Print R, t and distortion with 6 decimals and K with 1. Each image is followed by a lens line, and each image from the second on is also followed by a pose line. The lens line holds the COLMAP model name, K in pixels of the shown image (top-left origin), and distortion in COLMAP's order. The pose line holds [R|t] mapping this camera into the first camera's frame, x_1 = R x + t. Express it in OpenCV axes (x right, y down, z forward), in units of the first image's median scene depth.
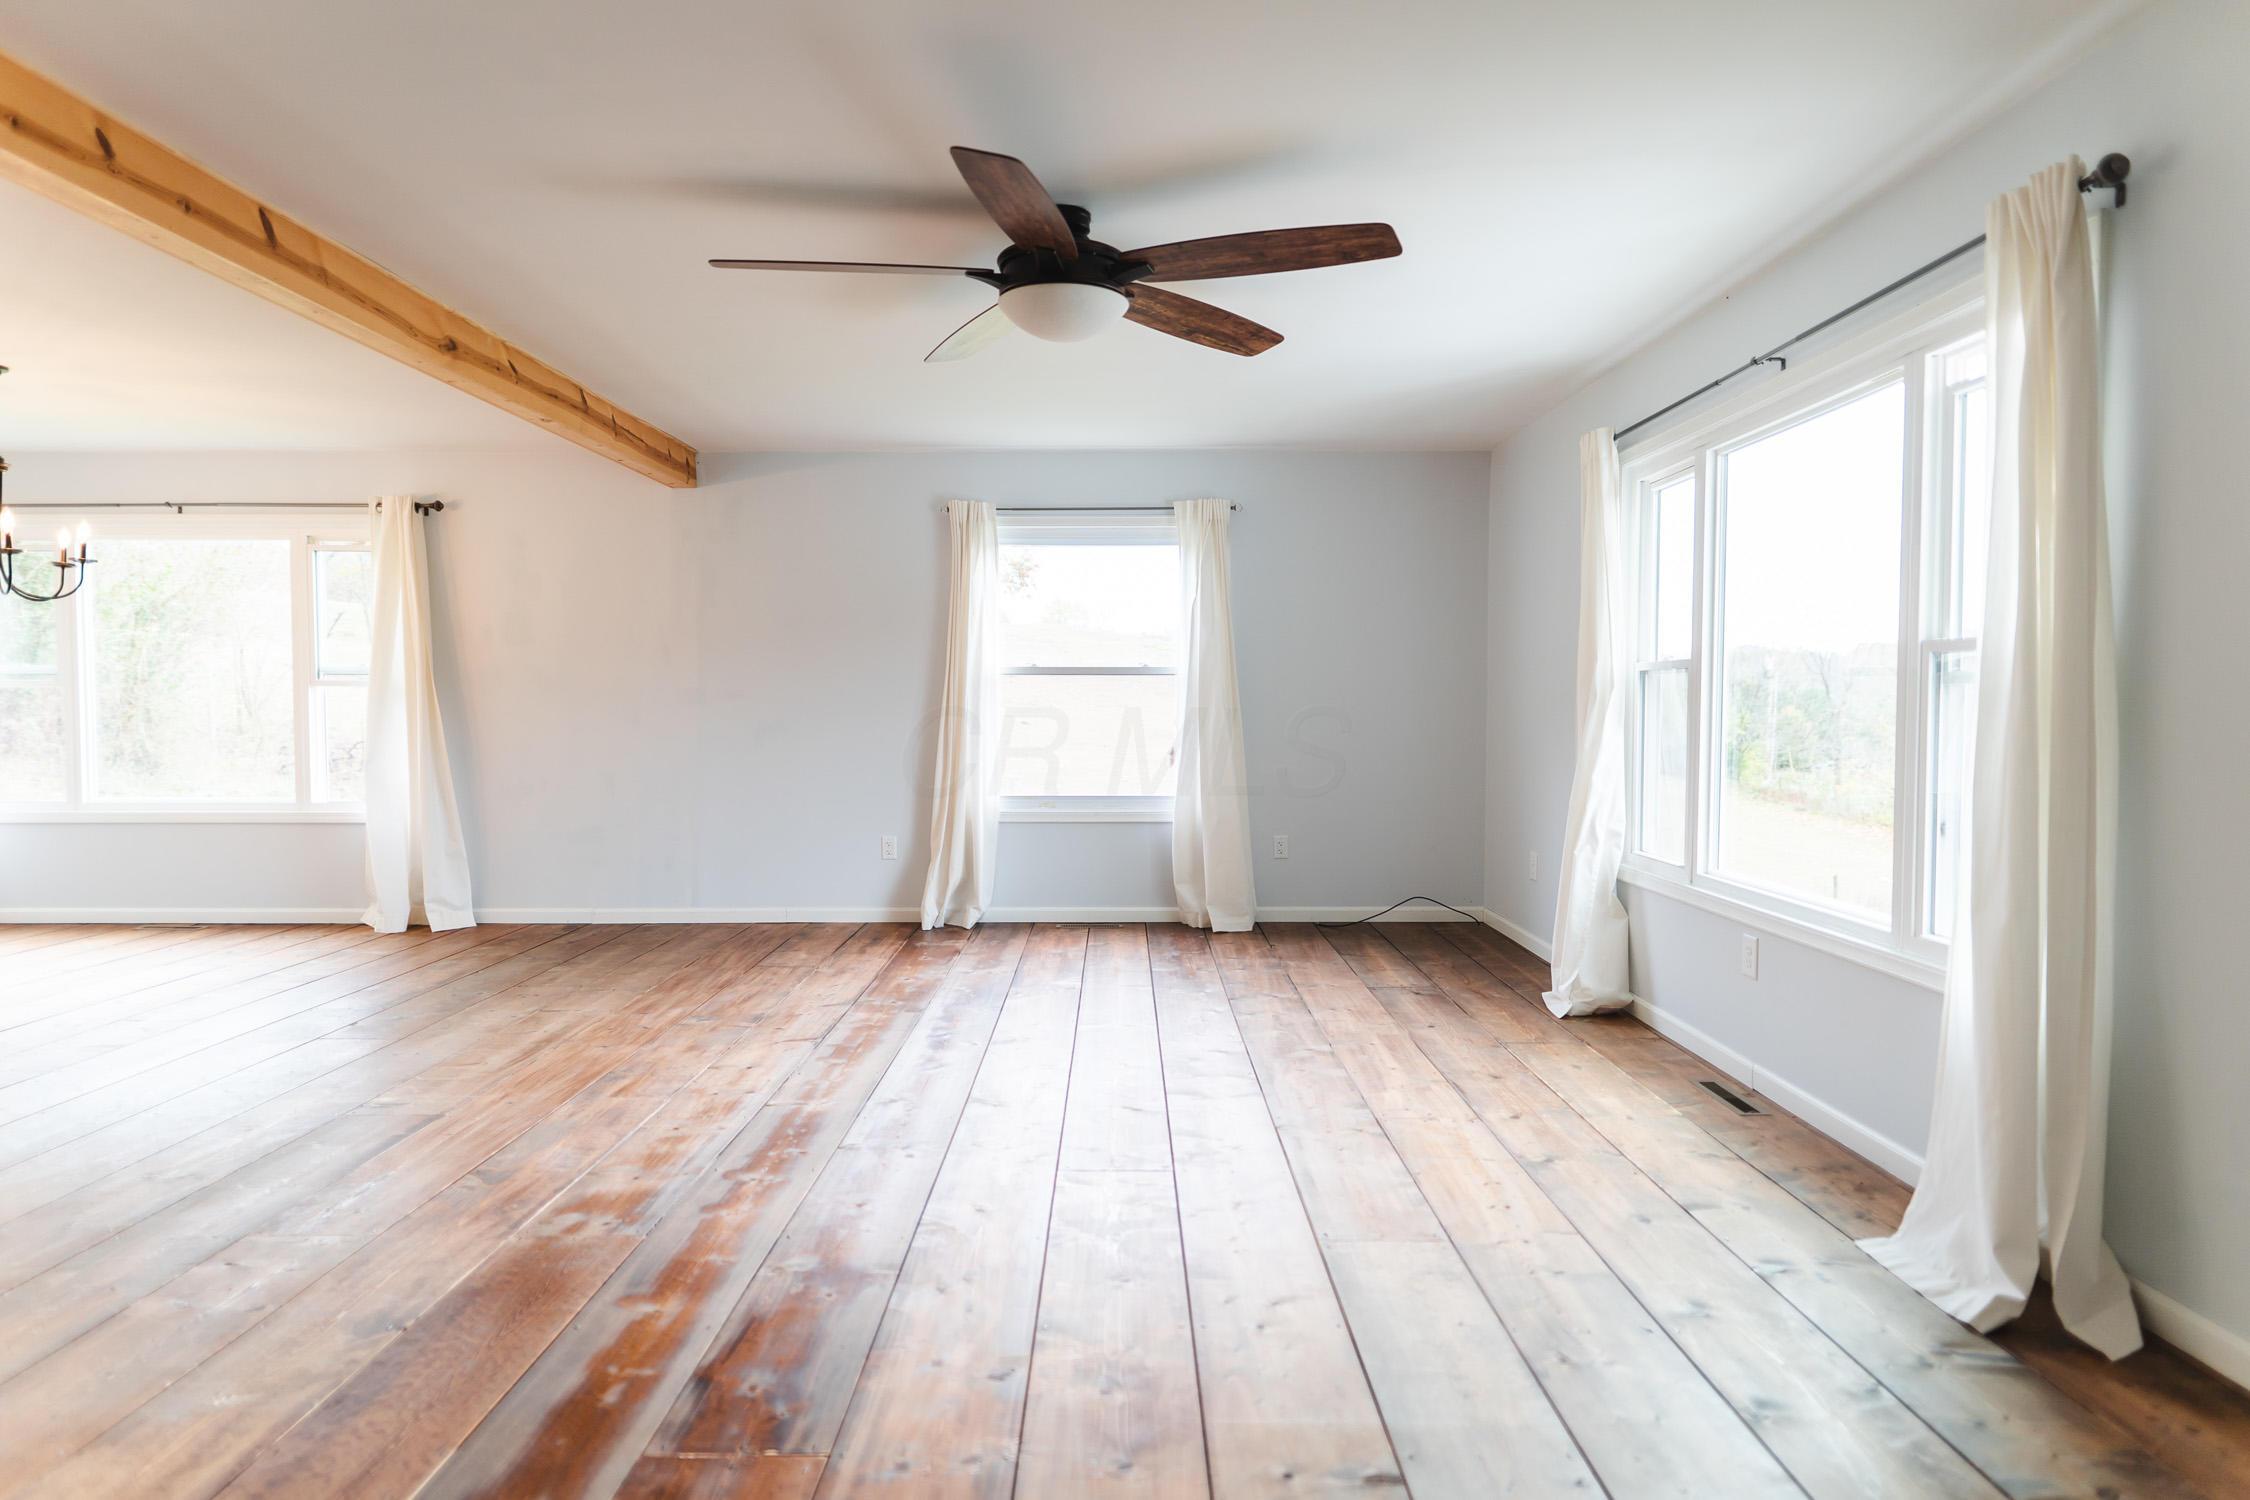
lens RADIAL K [[1287.3, 0, 1115.2], [0, 1287.3, 752.3], [0, 0, 1]] dist [0.000387, -0.000448]
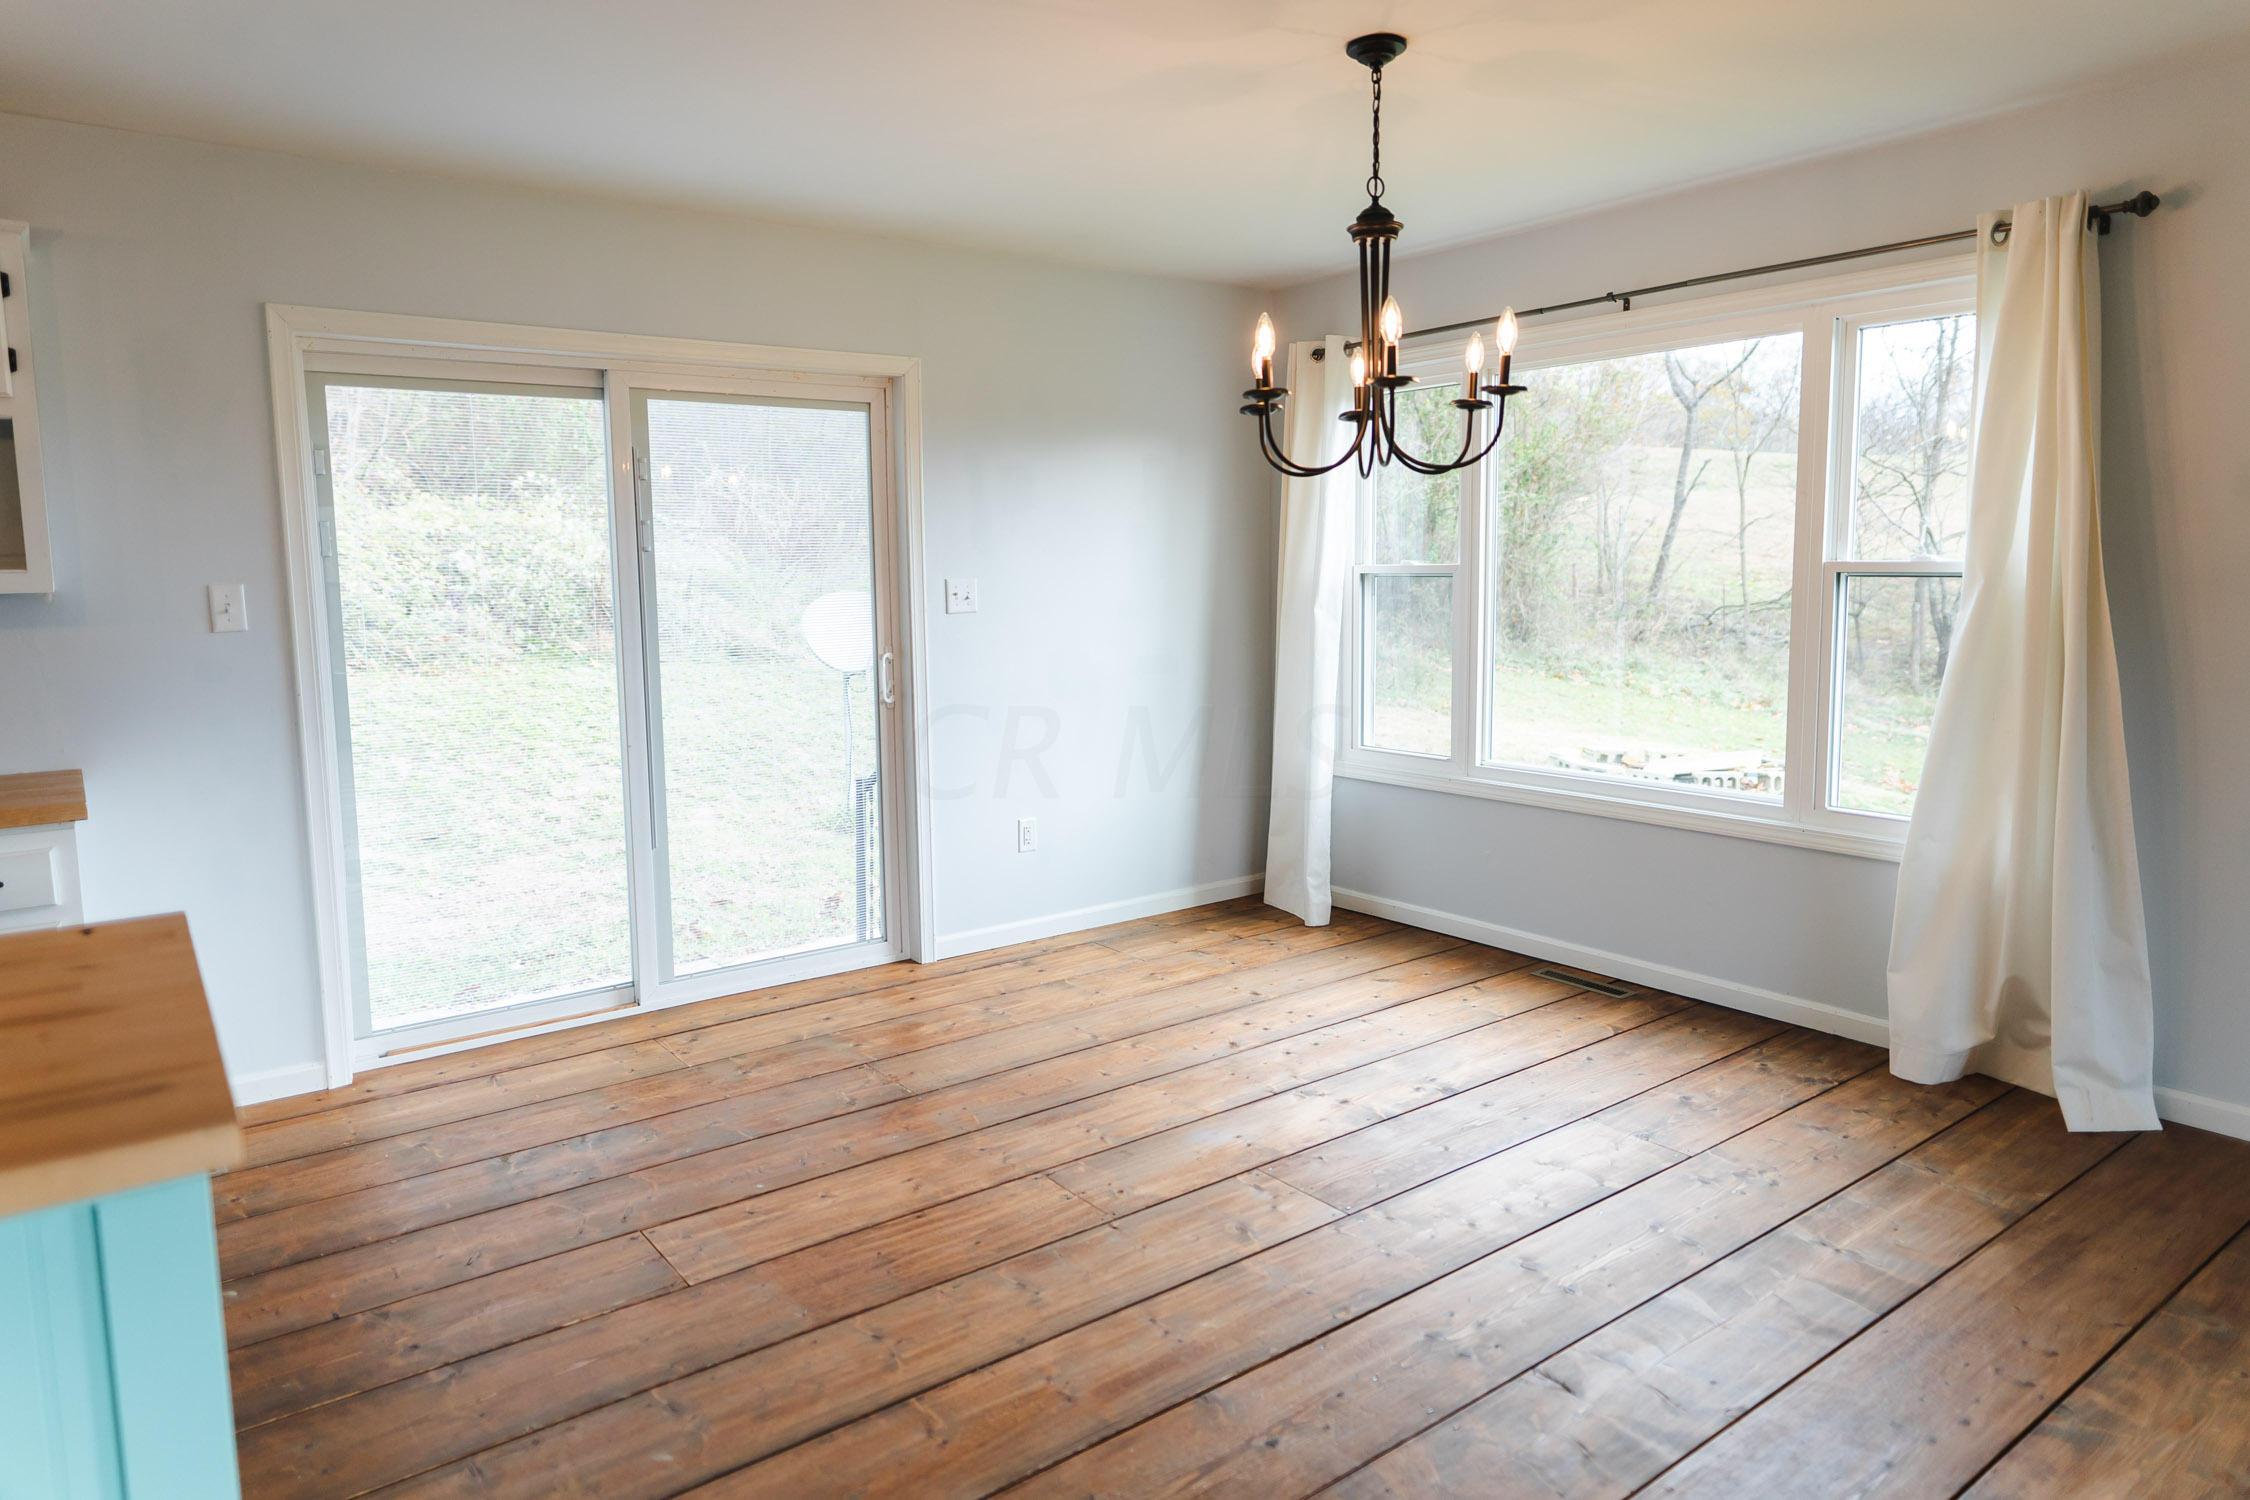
lens RADIAL K [[1356.1, 0, 1111.3], [0, 1356.1, 709.5], [0, 0, 1]] dist [0.011891, 0.001285]
pose [[0.597776, 0.081831, -0.797476, -0.347058], [-0.018524, 0.995921, 0.088308, -0.050580], [0.801449, -0.038016, 0.596853, 0.418343]]
